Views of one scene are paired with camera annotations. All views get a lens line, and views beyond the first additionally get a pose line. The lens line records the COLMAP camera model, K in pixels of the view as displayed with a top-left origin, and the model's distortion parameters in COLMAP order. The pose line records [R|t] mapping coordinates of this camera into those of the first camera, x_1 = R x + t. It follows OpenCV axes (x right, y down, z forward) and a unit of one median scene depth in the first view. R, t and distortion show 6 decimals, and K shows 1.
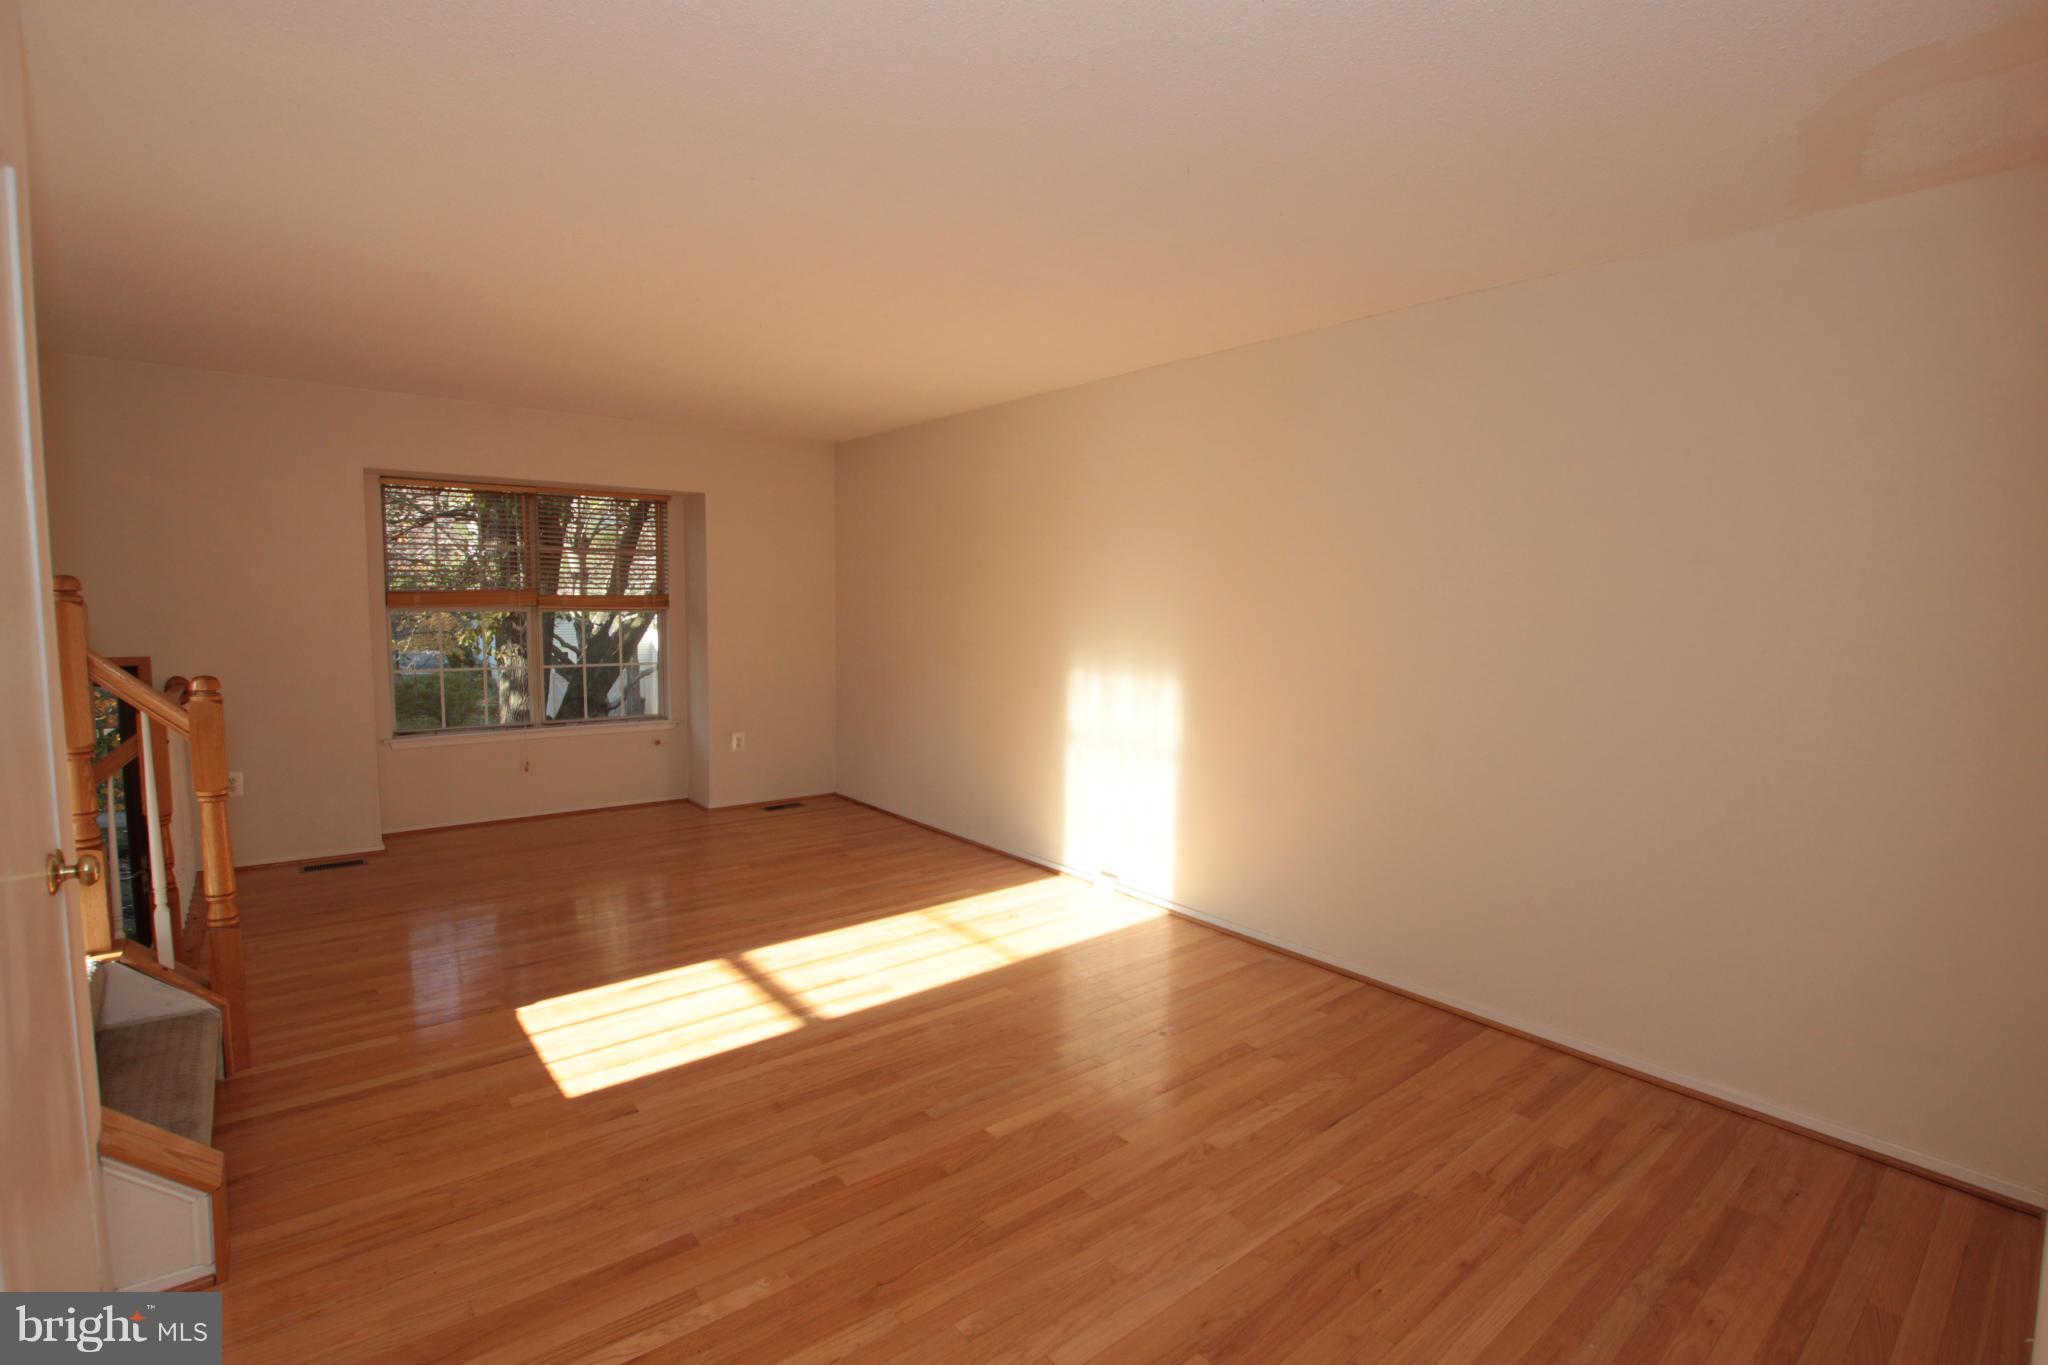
lens RADIAL K [[950.3, 0, 1044.2], [0, 950.3, 691.7], [0, 0, 1]] dist [-0.046953, 0.026090]
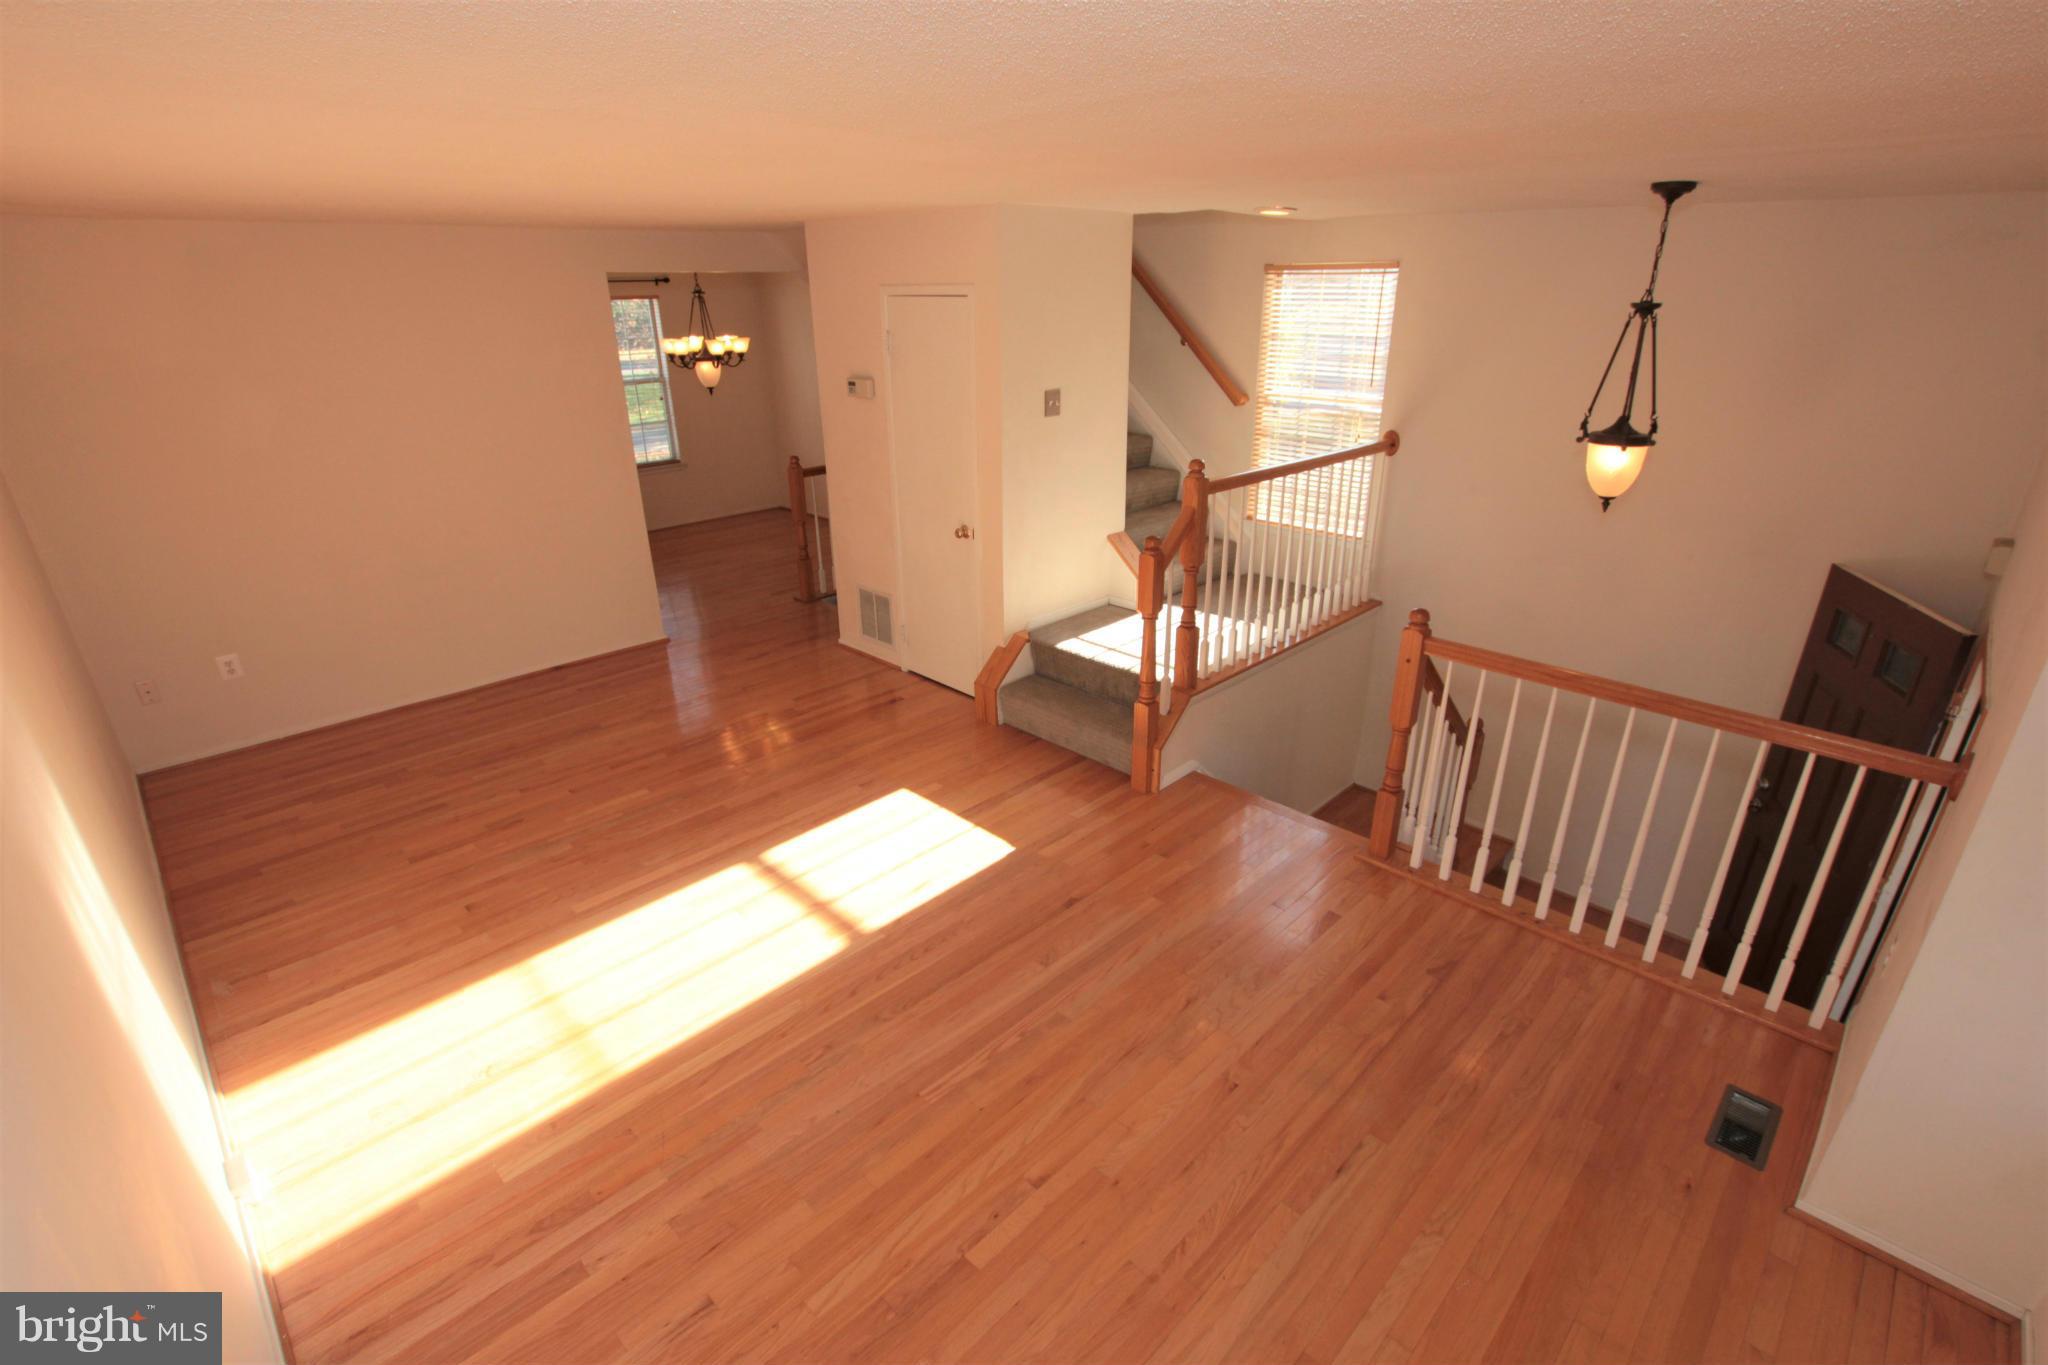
lens RADIAL K [[949.6, 0, 1021.4], [0, 949.6, 673.8], [0, 0, 1]] dist [-0.033748, 0.000724]
pose [[-0.996564, 0.018468, -0.080746, -0.513359], [-0.020566, 0.889131, 0.457191, -0.446562], [0.080237, 0.457281, -0.885696, 2.110448]]
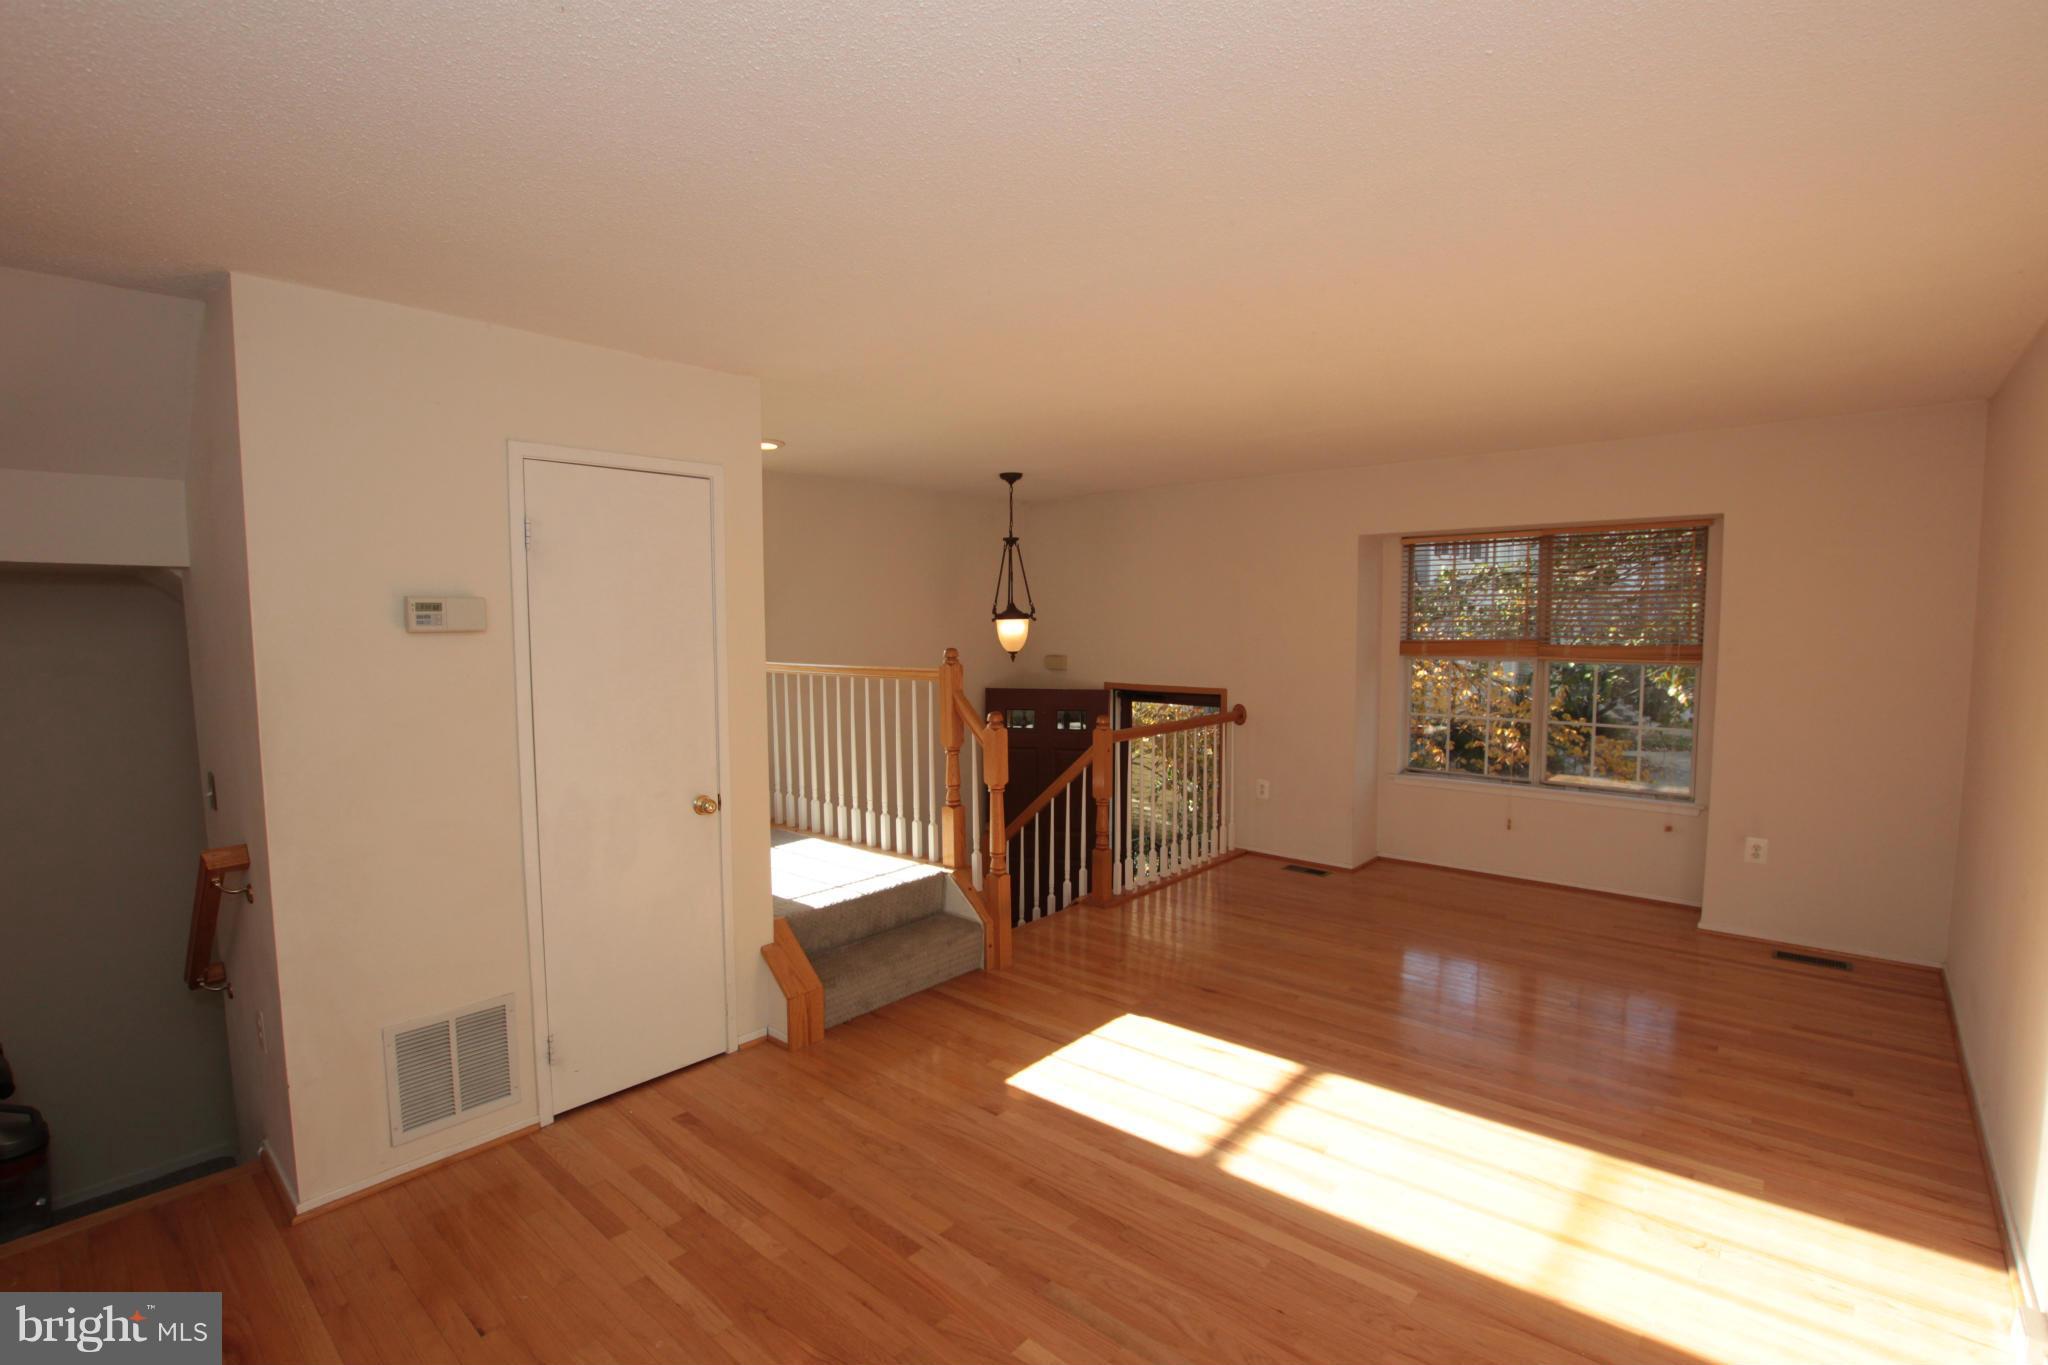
lens RADIAL K [[950.3, 0, 1044.2], [0, 950.3, 691.7], [0, 0, 1]] dist [-0.046953, 0.026090]
pose [[0.148558, 0.061652, -0.986980, 0.615068], [-0.079333, 0.995581, 0.050249, -0.127096], [0.985716, 0.070835, 0.152793, 0.725396]]
